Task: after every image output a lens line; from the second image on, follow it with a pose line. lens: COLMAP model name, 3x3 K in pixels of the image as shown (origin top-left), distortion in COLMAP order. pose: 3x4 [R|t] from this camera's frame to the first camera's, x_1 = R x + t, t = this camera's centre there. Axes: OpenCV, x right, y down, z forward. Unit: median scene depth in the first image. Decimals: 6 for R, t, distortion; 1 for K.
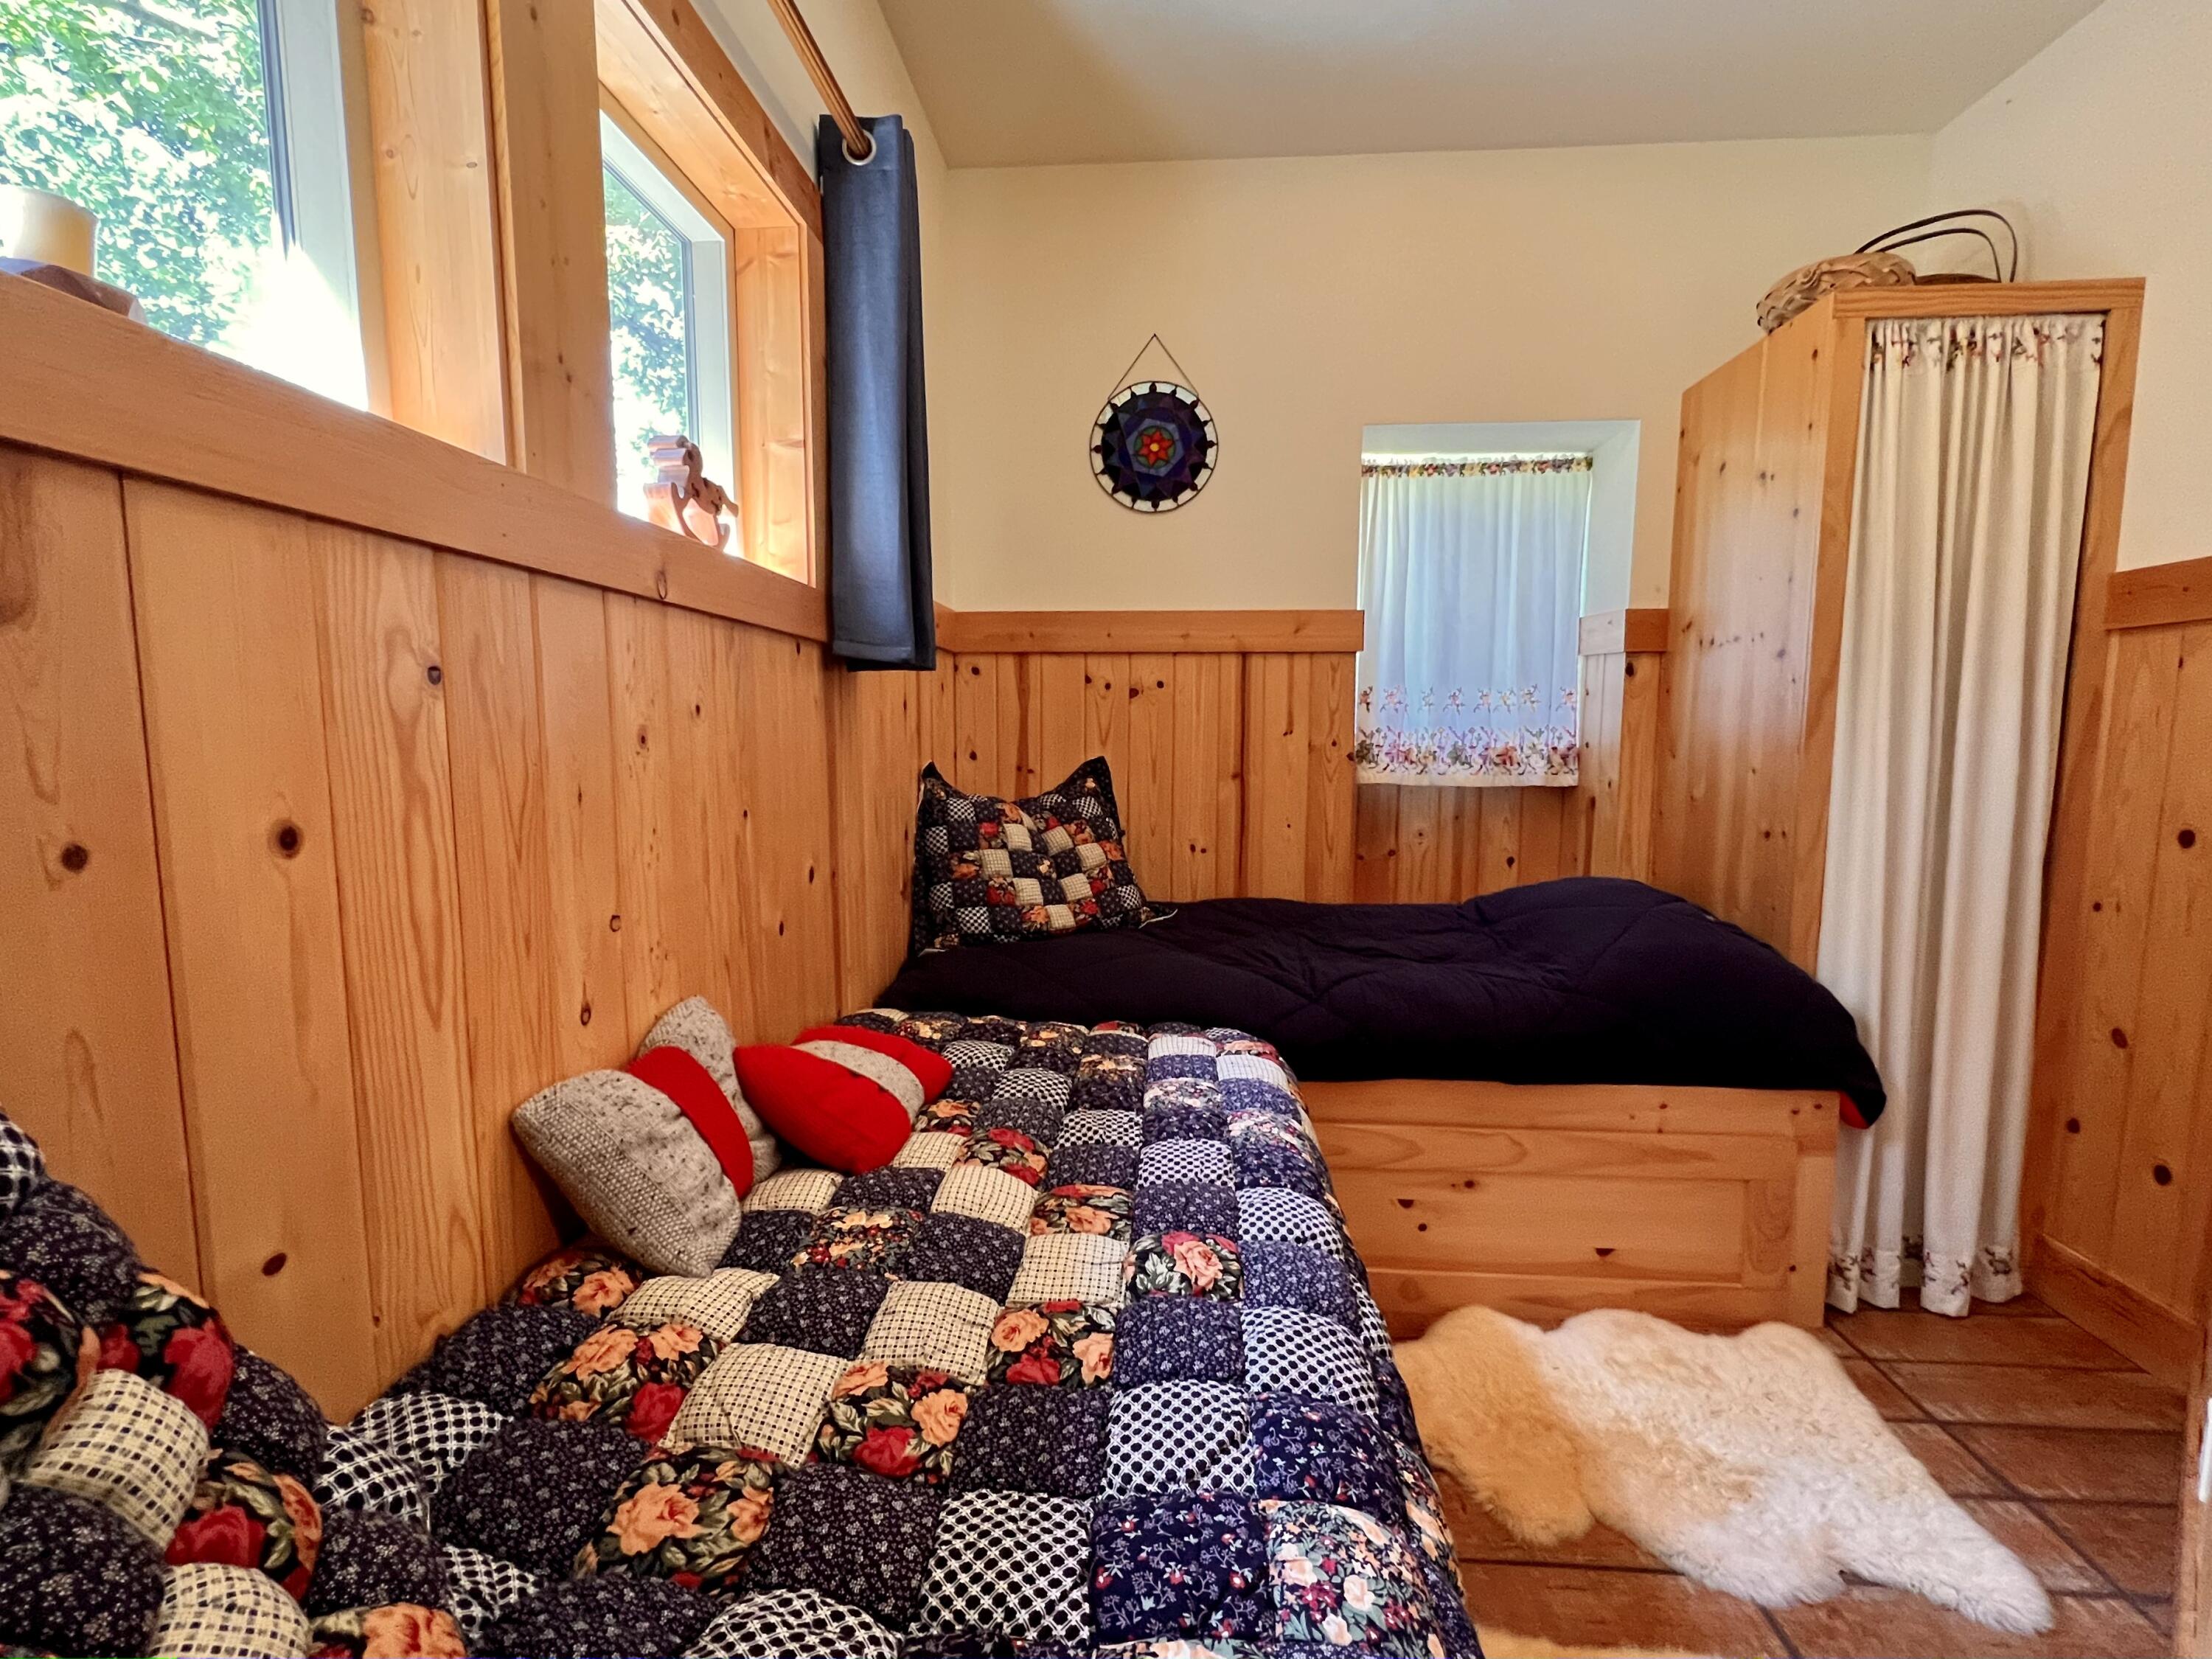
lens RADIAL K [[954.5, 0, 1106.0], [0, 954.5, 829.5], [0, 0, 1]] dist [-0.004045, -0.000394]
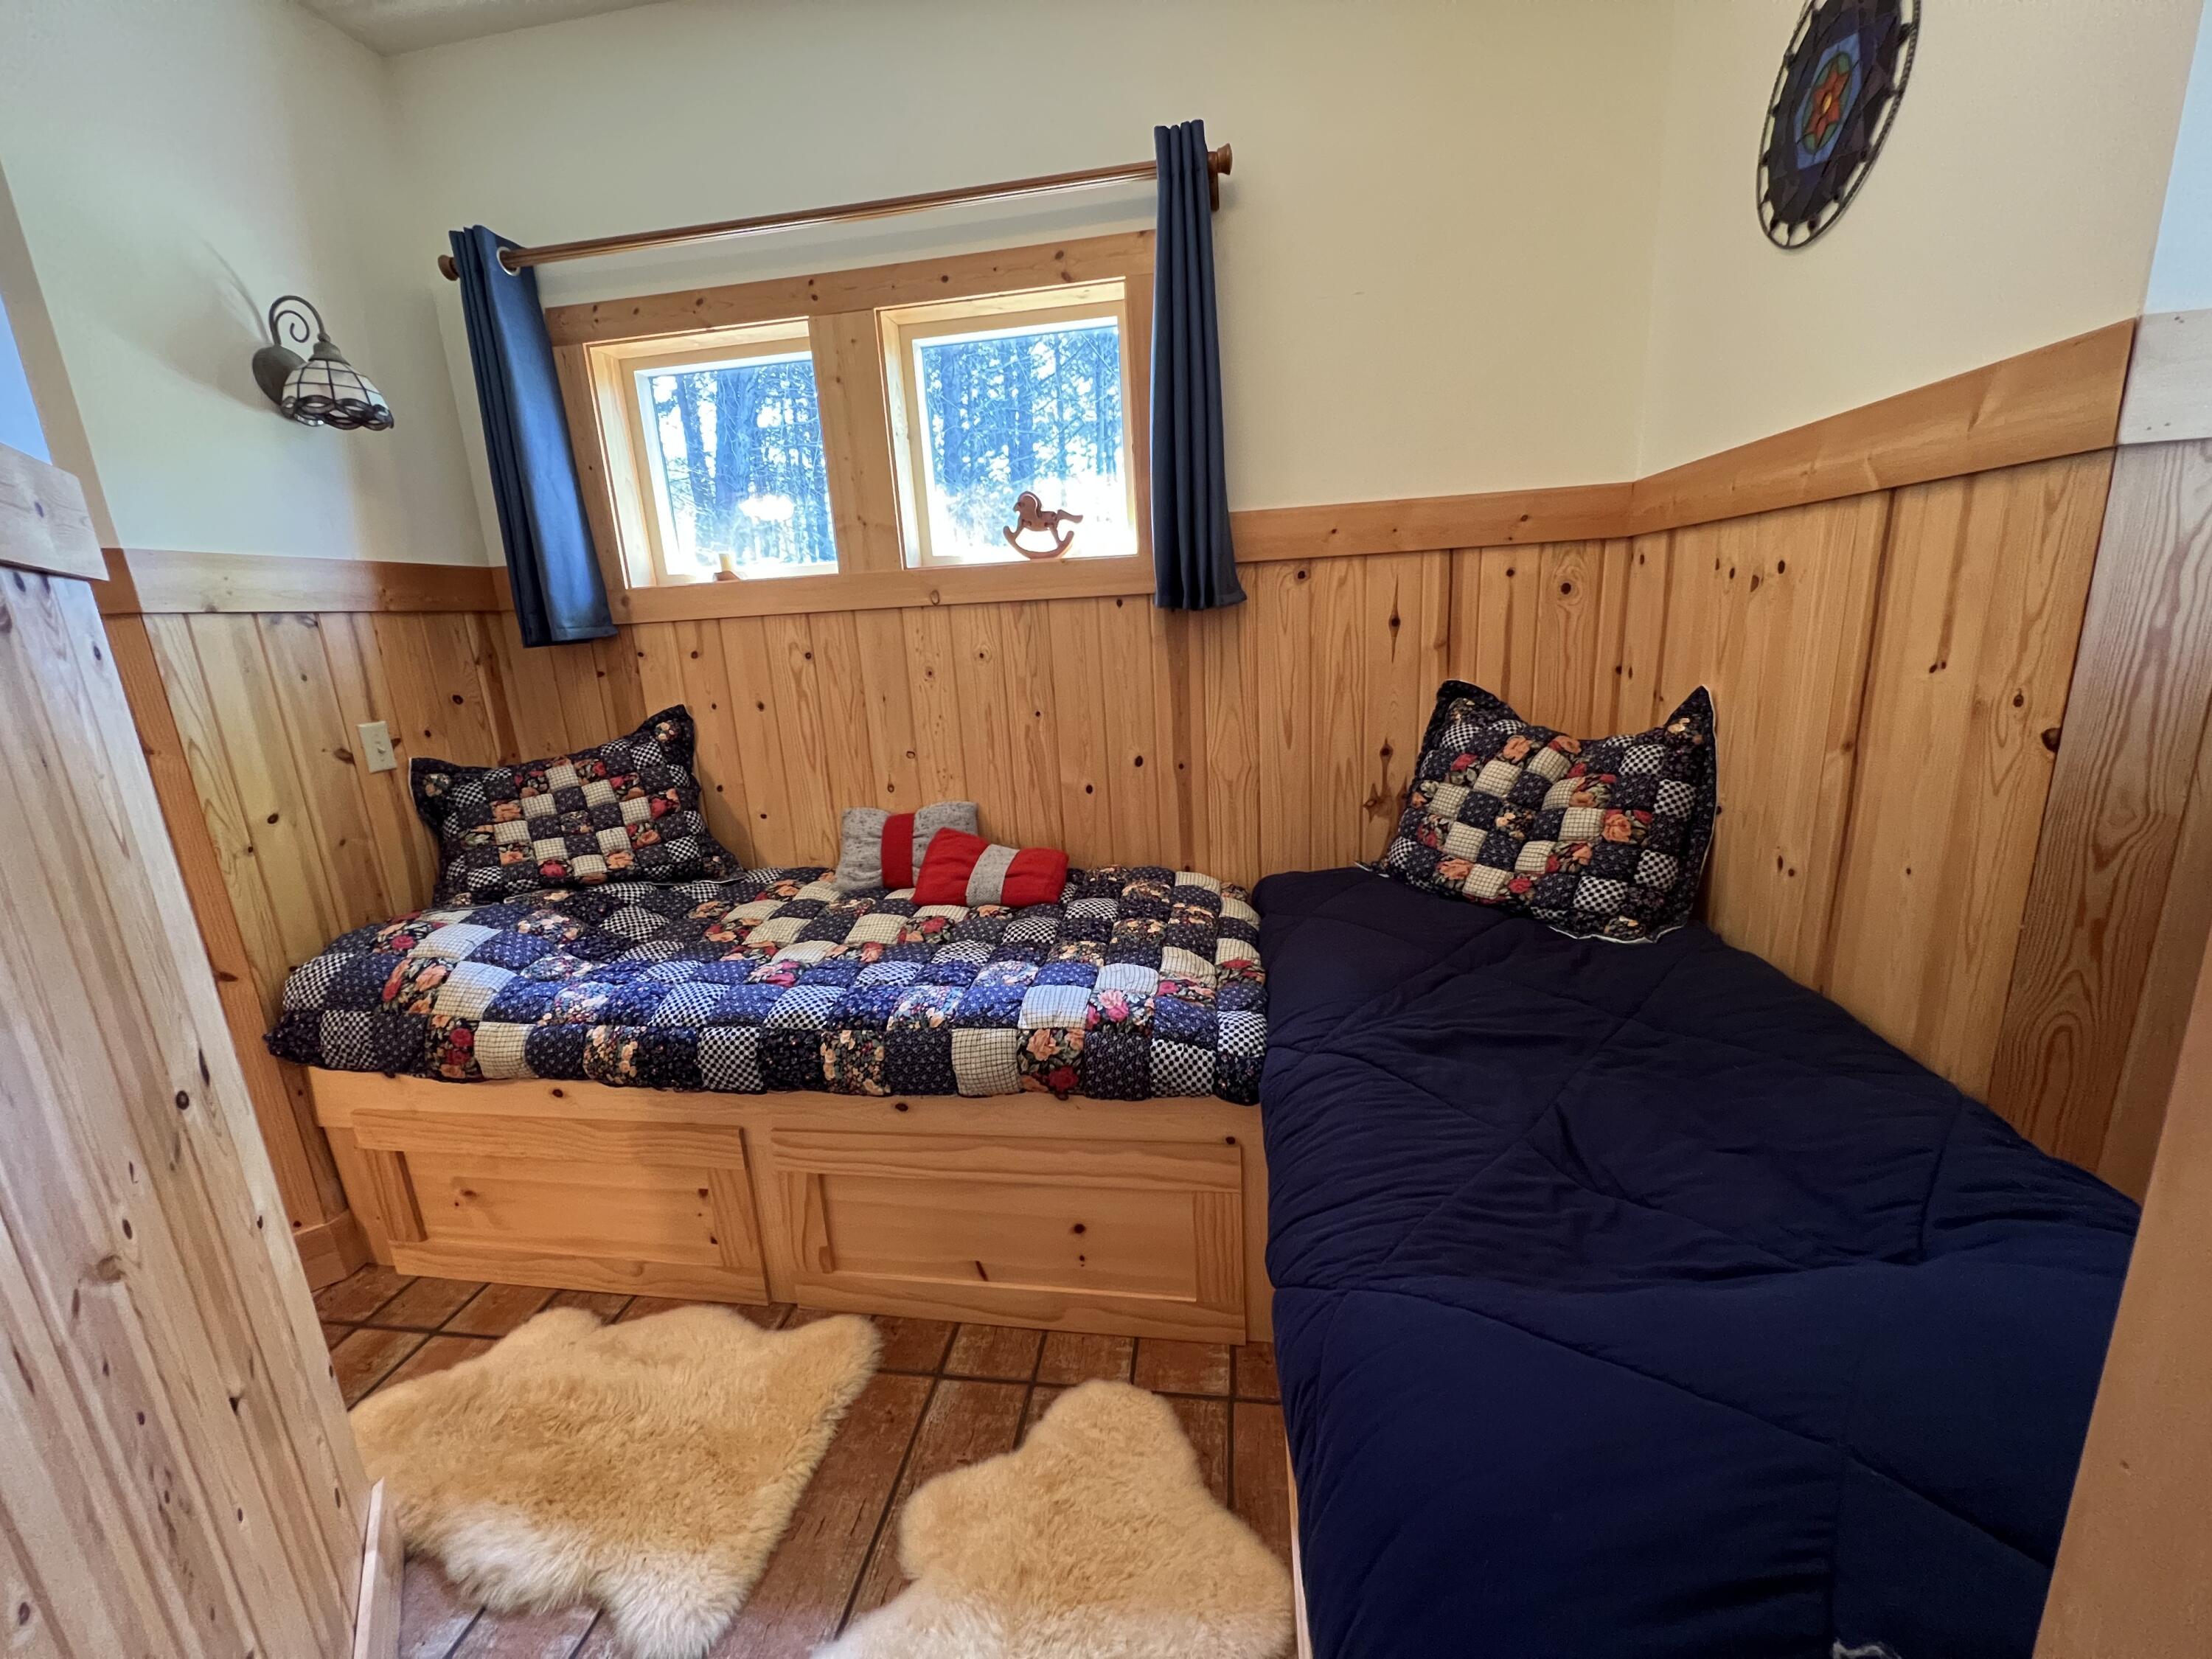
lens RADIAL K [[879.3, 0, 1094.1], [0, 879.3, 827.8], [0, 0, 1]] dist [-0.001903, -0.000224]
pose [[-0.071343, 0.234957, -0.969384, 0.711705], [-0.051558, 0.969693, 0.238826, -0.119210], [0.996118, 0.067019, -0.057067, 0.720741]]
